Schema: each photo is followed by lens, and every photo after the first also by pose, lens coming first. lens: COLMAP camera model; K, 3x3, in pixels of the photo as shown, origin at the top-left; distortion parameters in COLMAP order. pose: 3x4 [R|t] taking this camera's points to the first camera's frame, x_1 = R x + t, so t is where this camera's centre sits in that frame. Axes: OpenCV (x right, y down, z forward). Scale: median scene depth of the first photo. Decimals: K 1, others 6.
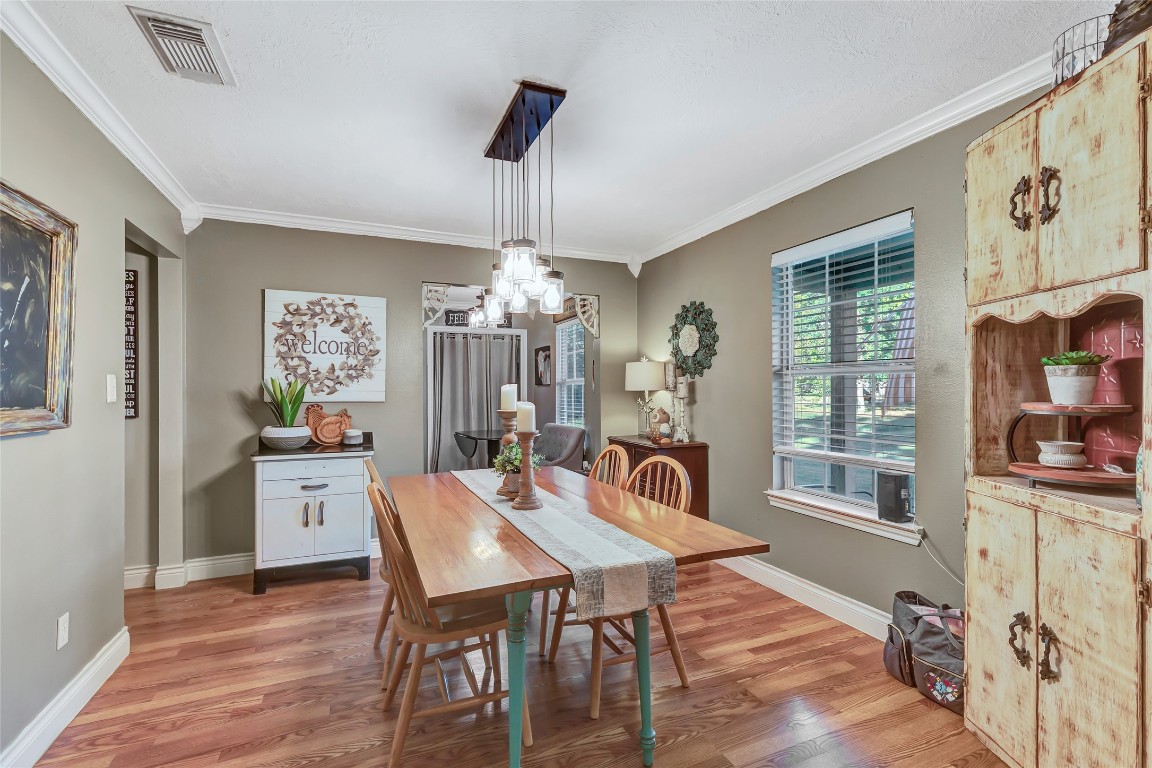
lens RADIAL K [[528.2, 0, 577.3], [0, 528.2, 384.7], [0, 0, 1]] dist [0.008971, 0.000341]
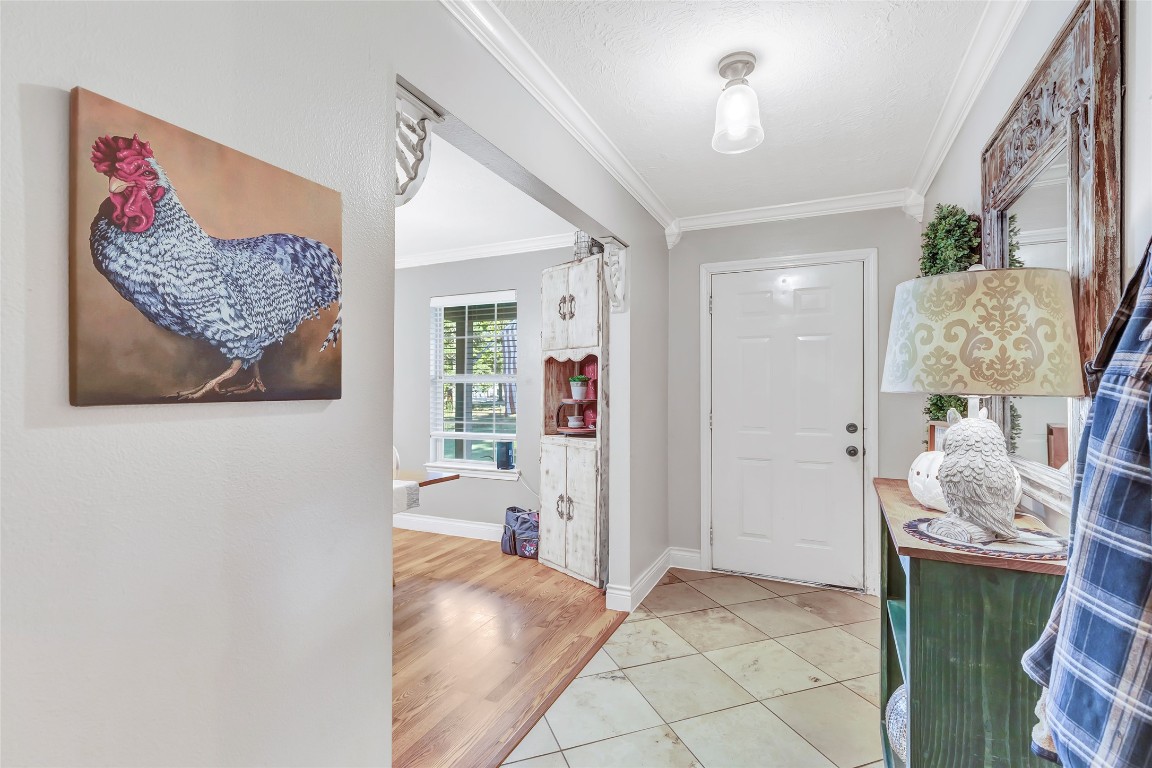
lens RADIAL K [[528.2, 0, 577.3], [0, 528.2, 386.5], [0, 0, 1]] dist [0.008971, 0.000341]
pose [[0.749697, 0.008859, 0.661722, -0.475239], [-0.007926, 0.999959, -0.004408, -0.006306], [-0.661733, -0.001940, 0.749737, -0.573022]]
